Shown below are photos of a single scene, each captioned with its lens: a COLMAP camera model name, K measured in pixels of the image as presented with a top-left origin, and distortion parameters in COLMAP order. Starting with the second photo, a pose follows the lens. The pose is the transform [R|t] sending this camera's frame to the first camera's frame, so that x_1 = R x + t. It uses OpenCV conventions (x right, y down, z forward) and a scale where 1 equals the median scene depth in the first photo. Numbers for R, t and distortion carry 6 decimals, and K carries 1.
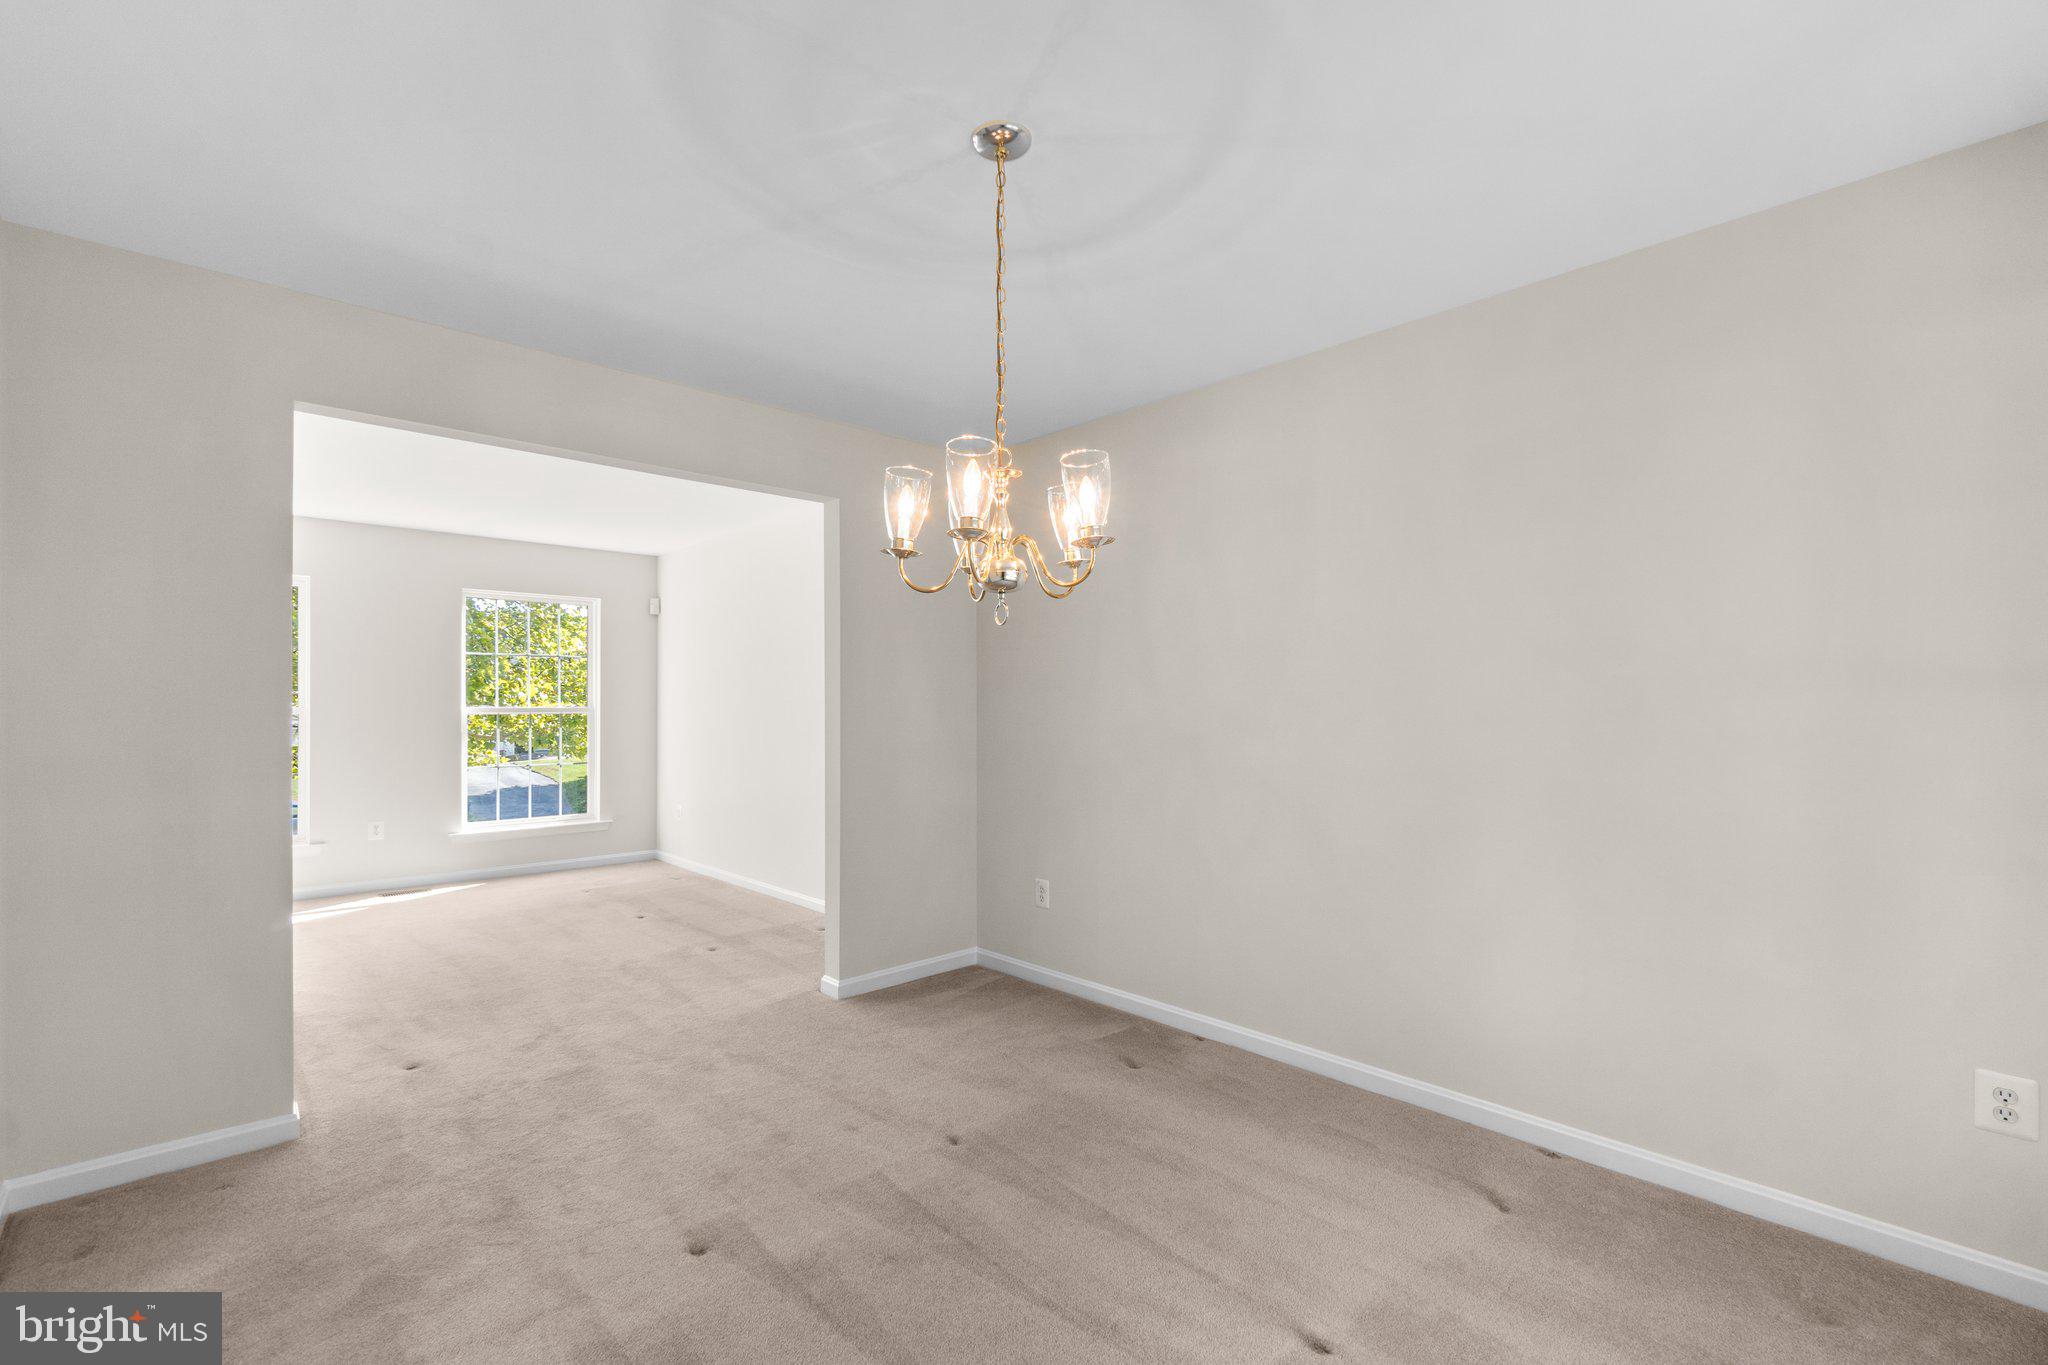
lens RADIAL K [[890.1, 0, 1012.3], [0, 890.1, 677.6], [0, 0, 1]] dist [-0.011519, 0.008465]
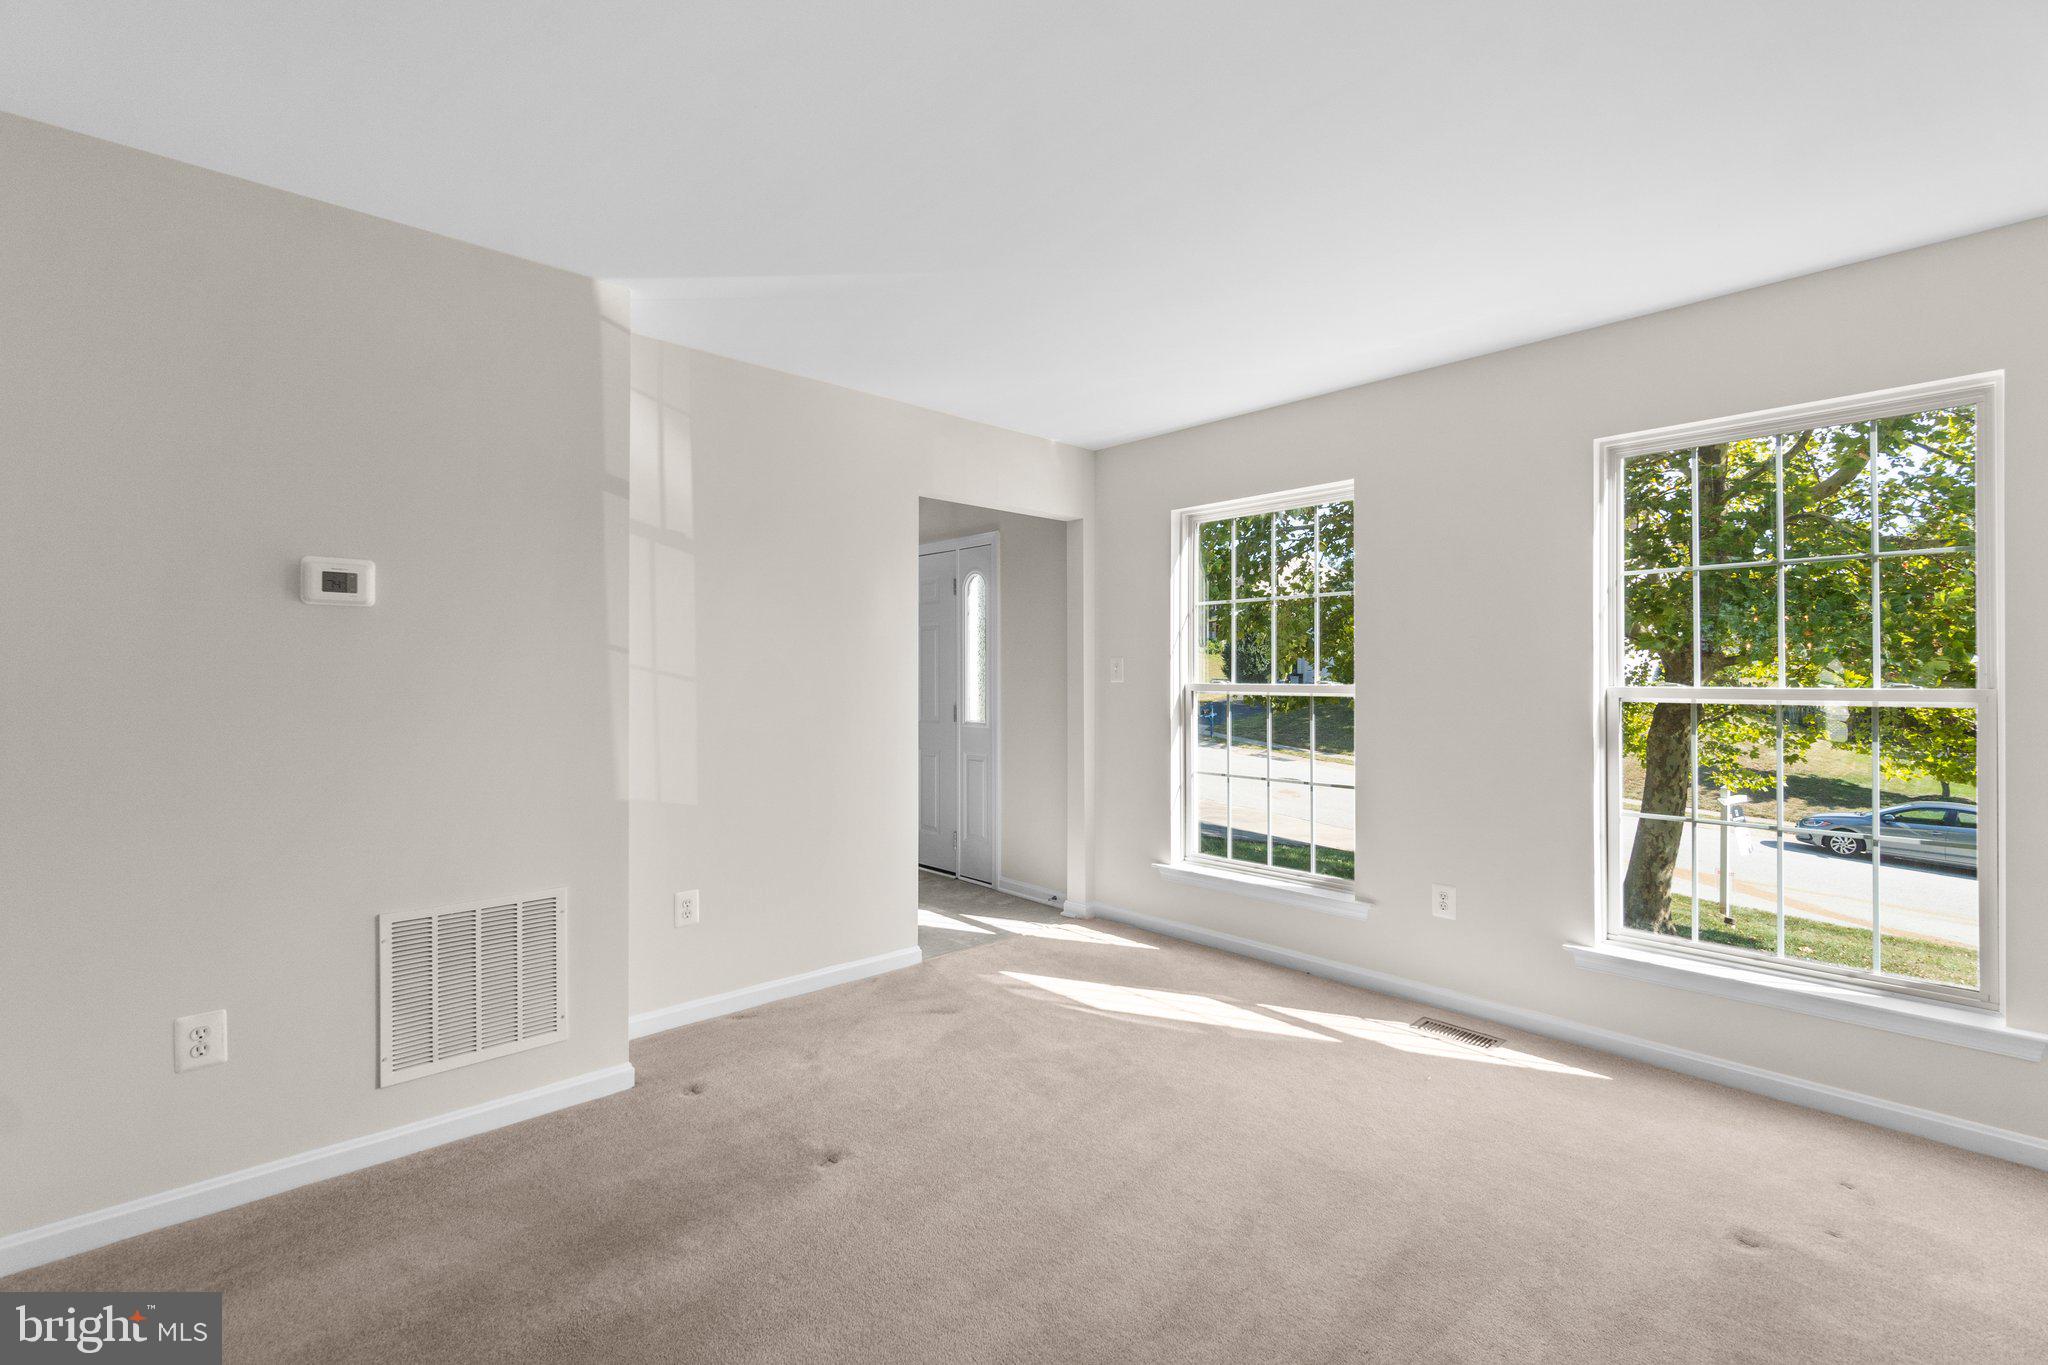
lens RADIAL K [[890.1, 0, 1012.3], [0, 890.1, 677.6], [0, 0, 1]] dist [-0.011519, 0.008465]
pose [[-0.007933, 0.009095, -0.999927, -0.141714], [0.027245, 0.999589, 0.008876, 0.015441], [0.999597, -0.027173, -0.008178, 0.702297]]
